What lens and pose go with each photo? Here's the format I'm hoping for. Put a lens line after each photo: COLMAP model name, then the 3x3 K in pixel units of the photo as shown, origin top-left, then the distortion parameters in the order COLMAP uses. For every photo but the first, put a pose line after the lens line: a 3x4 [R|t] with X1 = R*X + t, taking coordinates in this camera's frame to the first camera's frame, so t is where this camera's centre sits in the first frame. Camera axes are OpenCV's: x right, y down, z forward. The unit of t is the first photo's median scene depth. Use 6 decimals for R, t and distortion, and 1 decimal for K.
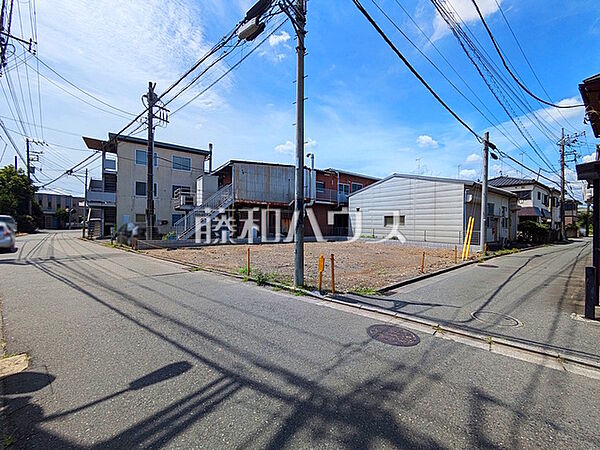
lens RADIAL K [[235.5, 0, 300.0], [0, 235.5, 225.0], [0, 0, 1]] dist [0.001135, -0.000081]
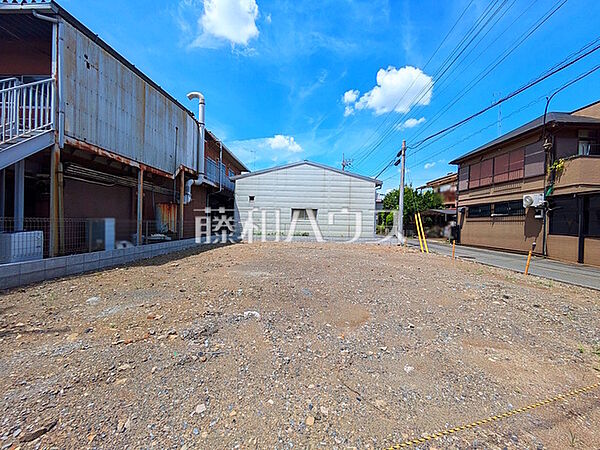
lens RADIAL K [[236.3, 0, 300.0], [0, 236.3, 225.0], [0, 0, 1]] dist [0.017396, -0.000058]
pose [[0.593219, -0.006192, 0.805017, -0.287023], [-0.015326, 0.999702, 0.018984, 0.004936], [-0.804895, -0.023599, 0.592948, 0.436407]]
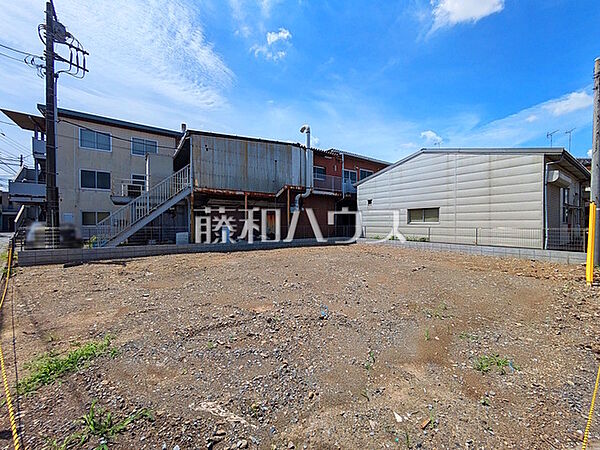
lens RADIAL K [[235.5, 0, 300.0], [0, 235.5, 225.0], [0, 0, 1]] dist [0.001135, -0.000081]
pose [[0.999829, -0.014211, -0.011872, 0.032244], [0.014276, 0.999884, 0.005349, 0.002415], [0.011794, -0.005518, 0.999915, 0.253484]]
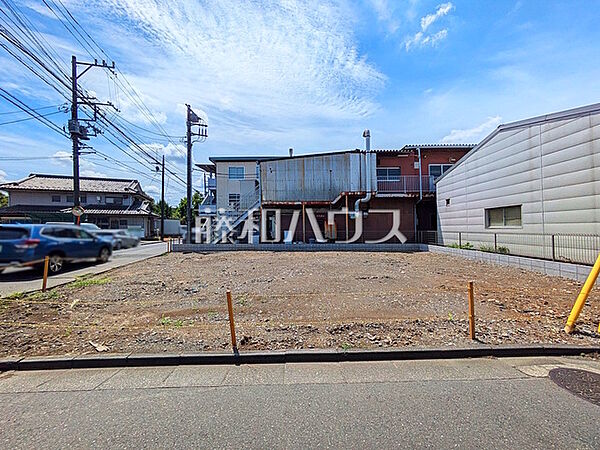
lens RADIAL K [[235.5, 0, 300.0], [0, 235.5, 225.0], [0, 0, 1]] dist [0.001135, -0.000081]
pose [[0.800694, -0.027347, -0.598449, 0.315424], [0.015619, 0.999571, -0.024779, 0.006106], [0.598870, 0.010494, 0.800778, 0.288569]]
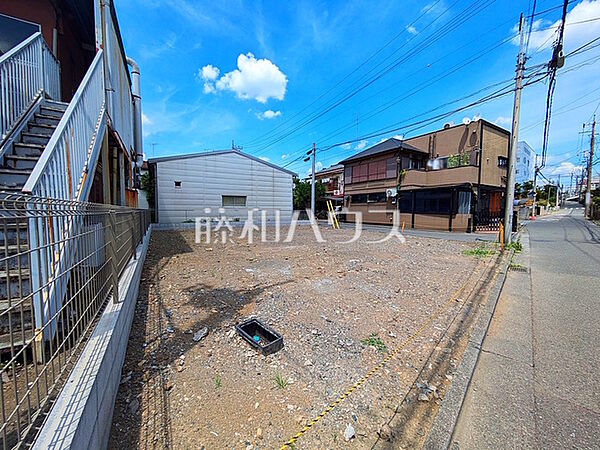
lens RADIAL K [[235.5, 0, 300.0], [0, 235.5, 225.0], [0, 0, 1]] dist [0.001135, -0.000081]
pose [[0.084910, -0.076811, 0.993424, -0.451188], [0.000964, 0.997030, 0.077007, 0.004048], [-0.996388, -0.005581, 0.084732, 0.595881]]
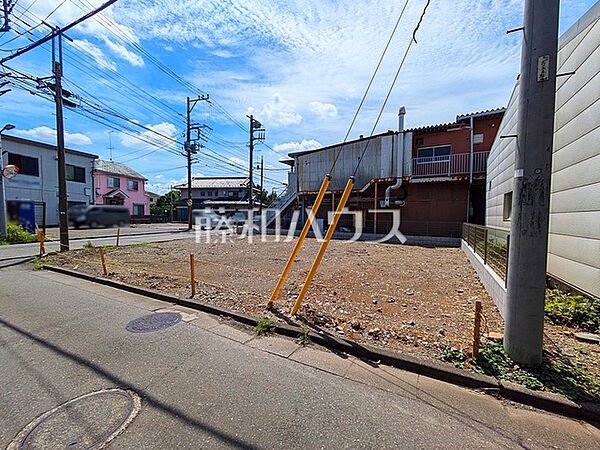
lens RADIAL K [[235.5, 0, 300.0], [0, 235.5, 225.0], [0, 0, 1]] dist [0.001135, -0.000081]
pose [[0.407260, 0.024850, -0.912974, 0.540862], [-0.011359, 0.999690, 0.022144, 0.009608], [0.913242, 0.001352, 0.407416, 0.479279]]
